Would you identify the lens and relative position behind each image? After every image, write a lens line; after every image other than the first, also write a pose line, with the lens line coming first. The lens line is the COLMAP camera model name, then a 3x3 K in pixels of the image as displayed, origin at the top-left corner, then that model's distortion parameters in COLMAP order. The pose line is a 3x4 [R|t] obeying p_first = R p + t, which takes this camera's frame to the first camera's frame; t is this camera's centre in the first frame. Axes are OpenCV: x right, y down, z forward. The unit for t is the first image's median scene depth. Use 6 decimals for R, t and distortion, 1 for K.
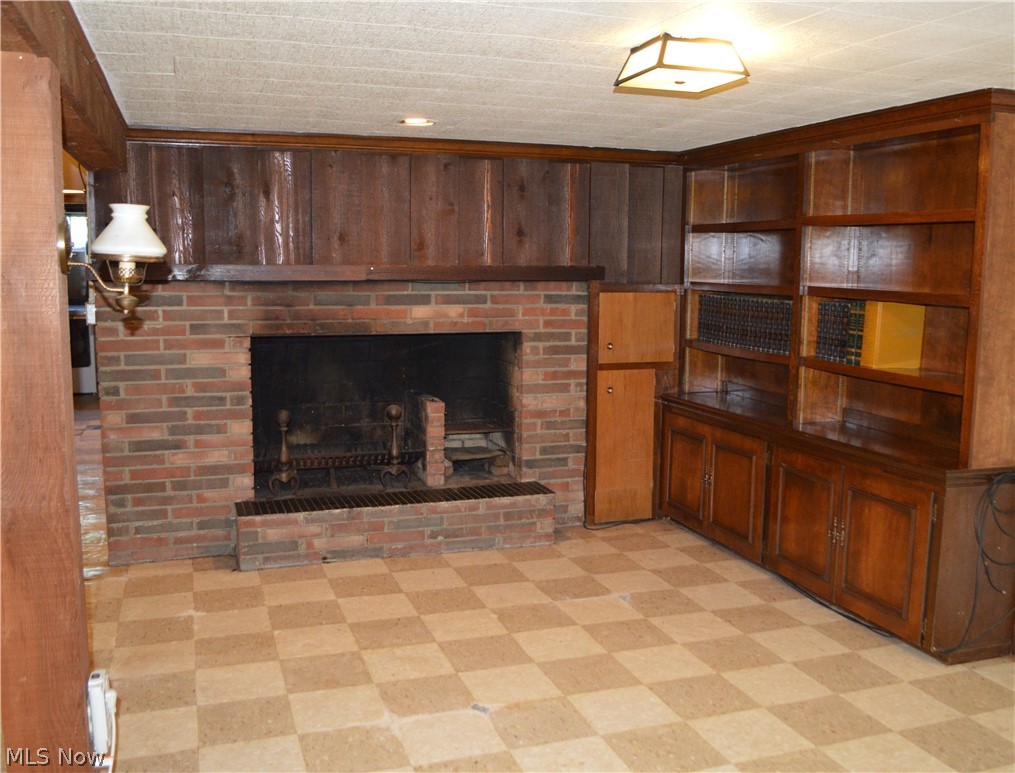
lens RADIAL K [[943.8, 0, 505.9], [0, 943.8, 395.3], [0, 0, 1]] dist [-0.075541, 0.000000]
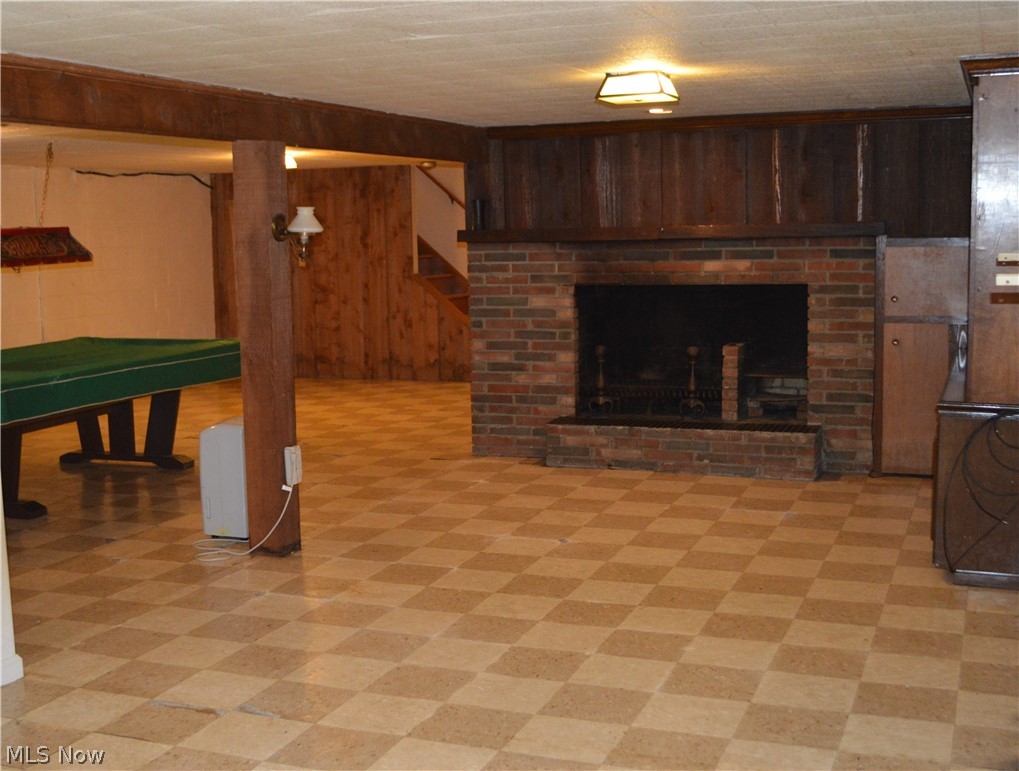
lens RADIAL K [[1261.2, 0, 509.6], [0, 1261.2, 383.1], [0, 0, 1]] dist [-0.022983, 0.000000]
pose [[0.767321, 0.054969, -0.638903, 0.741078], [-0.058420, 0.998168, 0.015716, 0.046513], [0.638597, 0.025265, 0.769126, -0.351681]]
